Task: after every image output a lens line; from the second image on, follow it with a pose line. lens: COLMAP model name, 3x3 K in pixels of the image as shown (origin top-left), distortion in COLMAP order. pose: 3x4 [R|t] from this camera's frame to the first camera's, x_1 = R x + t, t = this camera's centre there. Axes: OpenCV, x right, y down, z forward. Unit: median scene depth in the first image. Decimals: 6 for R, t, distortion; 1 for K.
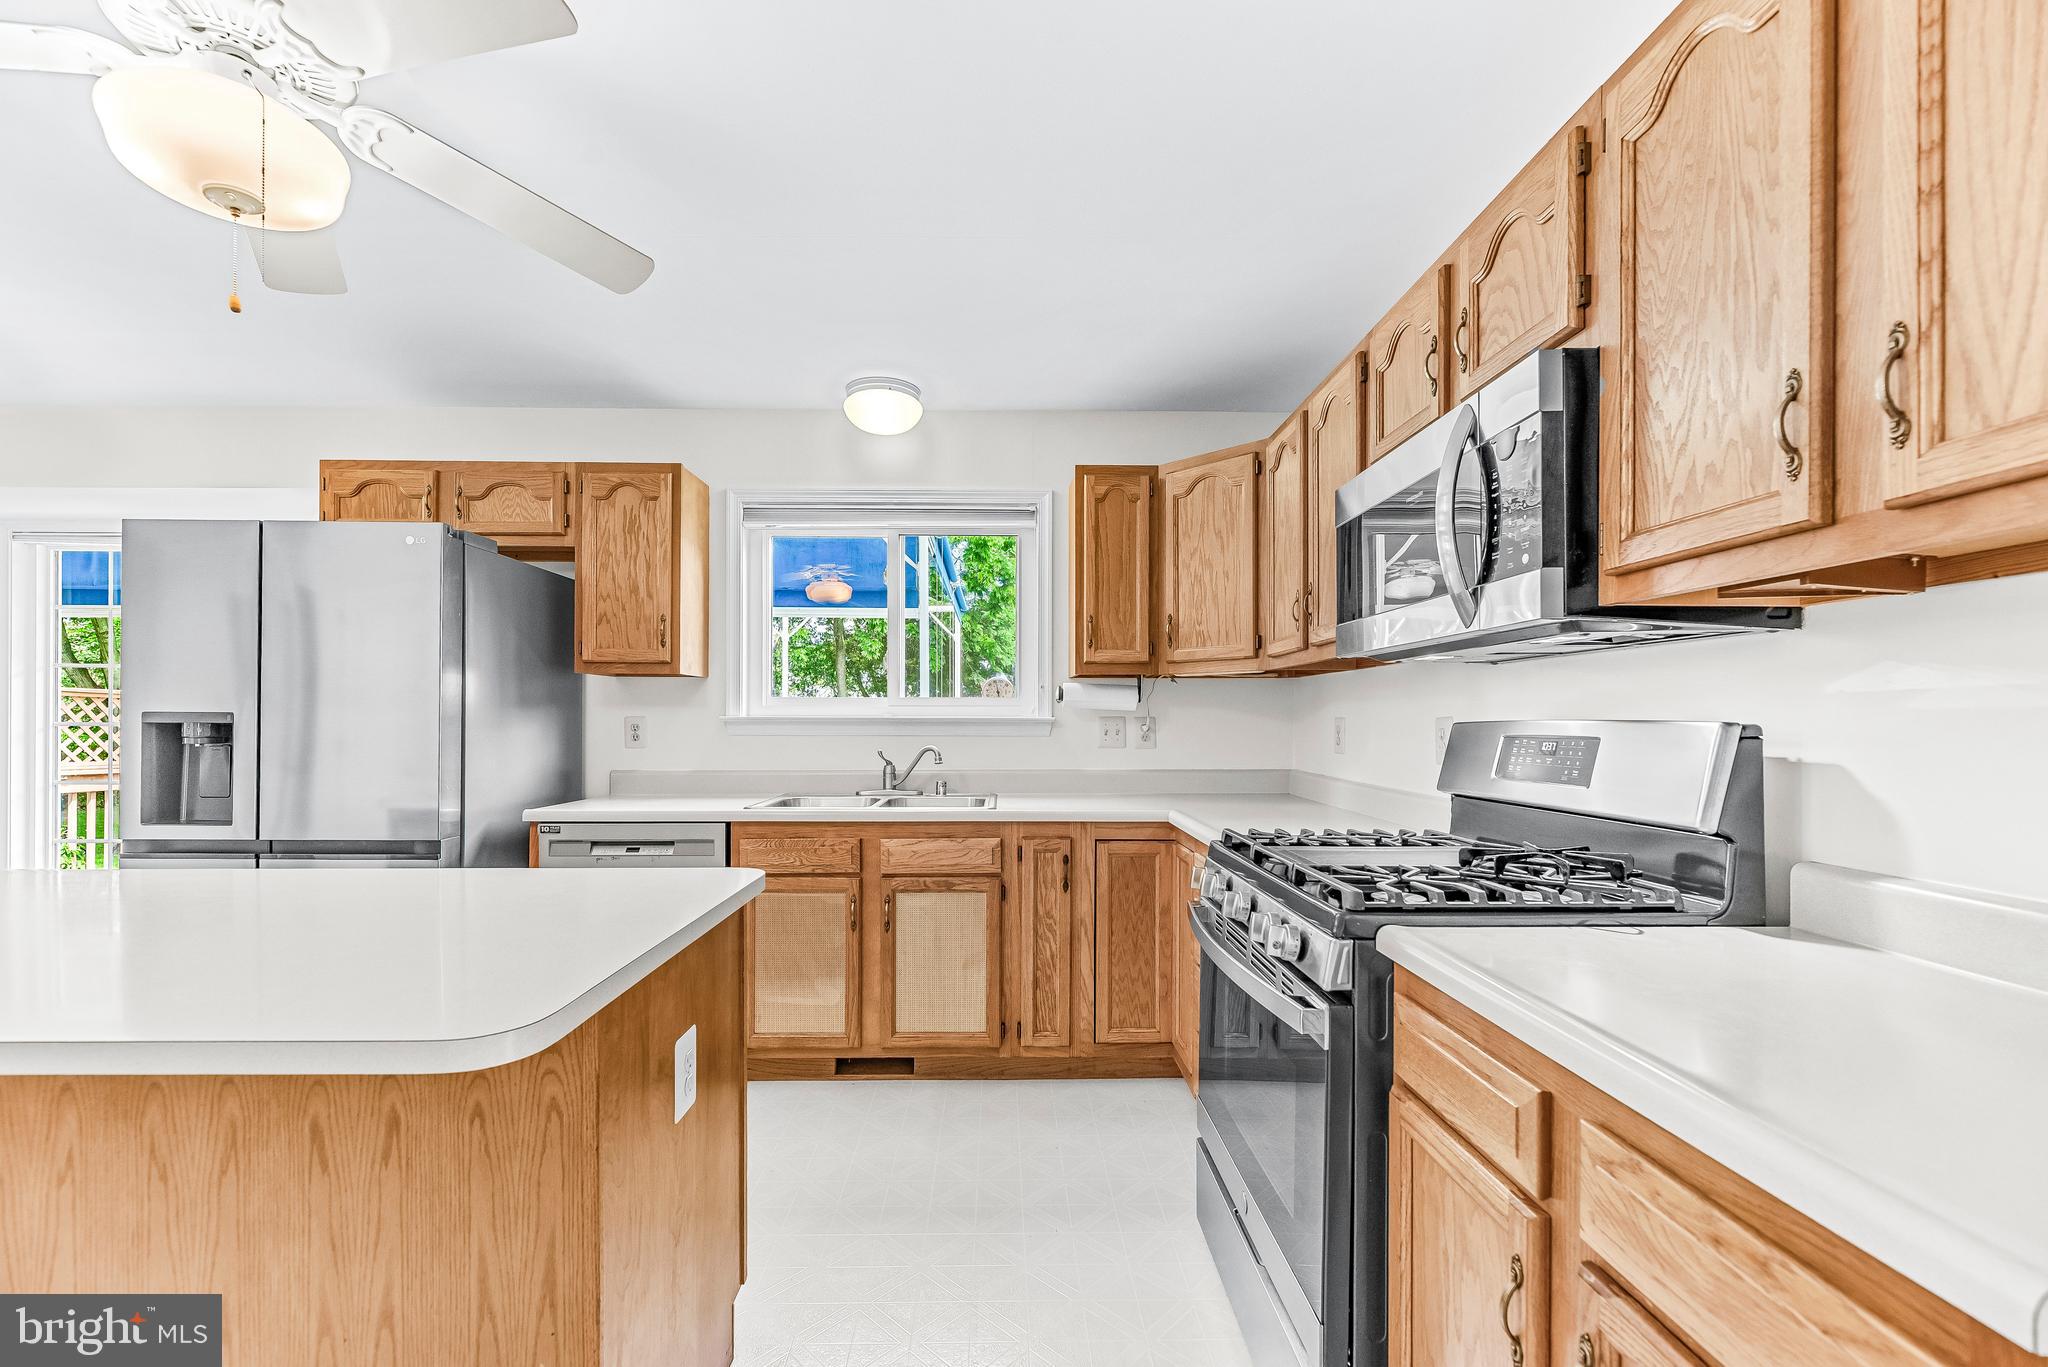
lens RADIAL K [[827.6, 0, 1015.0], [0, 827.6, 720.2], [0, 0, 1]] dist [-0.003169, 0.000129]
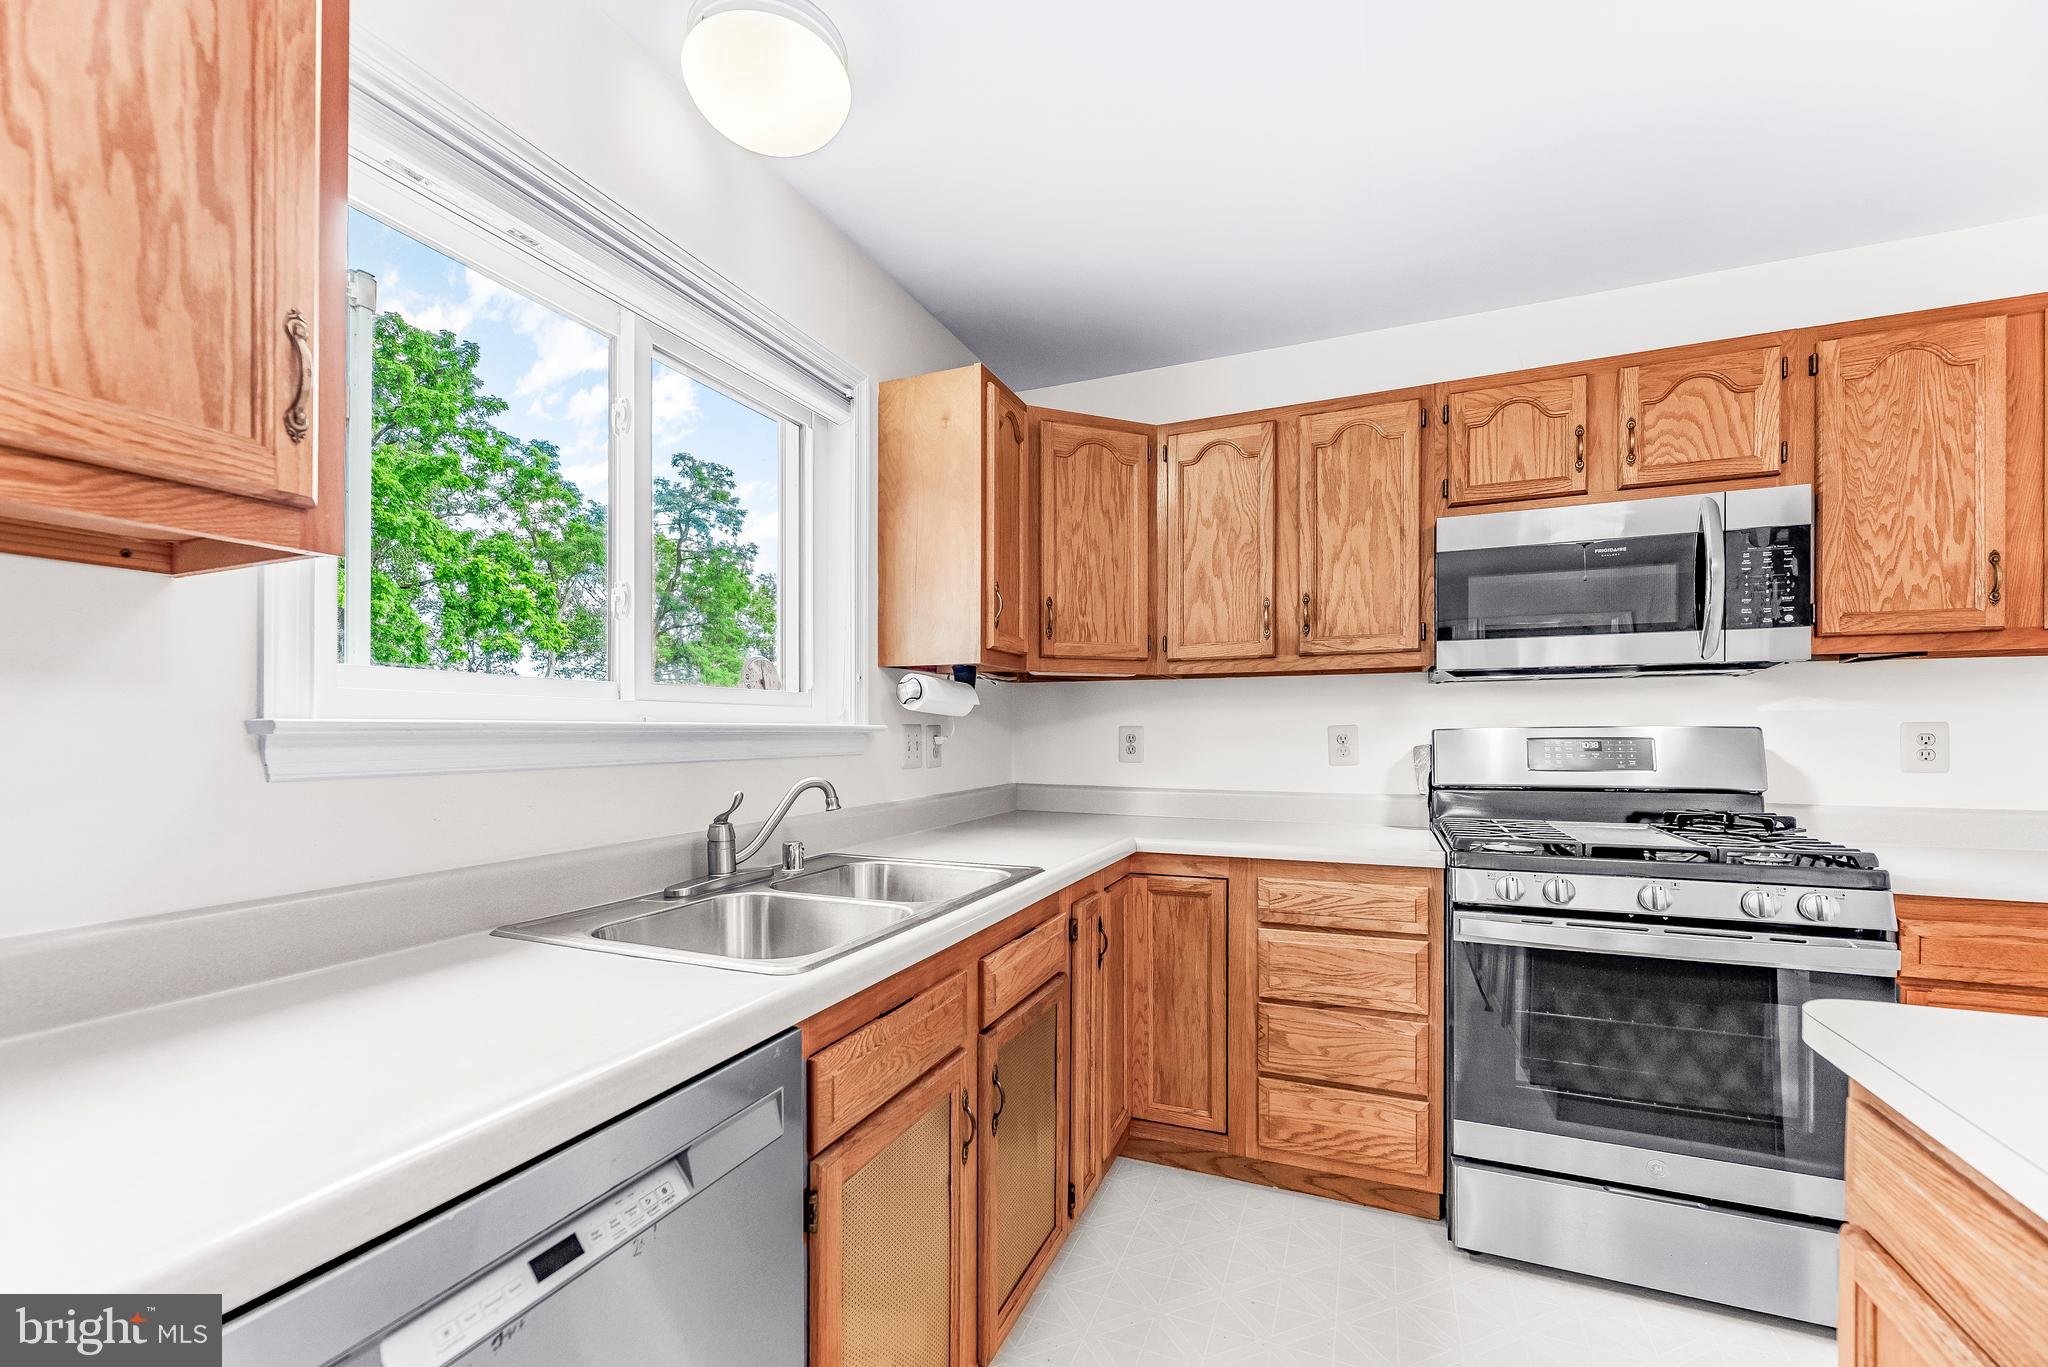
lens RADIAL K [[827.6, 0, 1011.7], [0, 827.6, 741.2], [0, 0, 1]] dist [-0.003169, 0.000129]
pose [[0.419518, -0.012899, 0.907656, -0.631533], [0.003768, 0.999915, 0.012468, 0.003358], [-0.907739, -0.001810, 0.419531, 0.774600]]
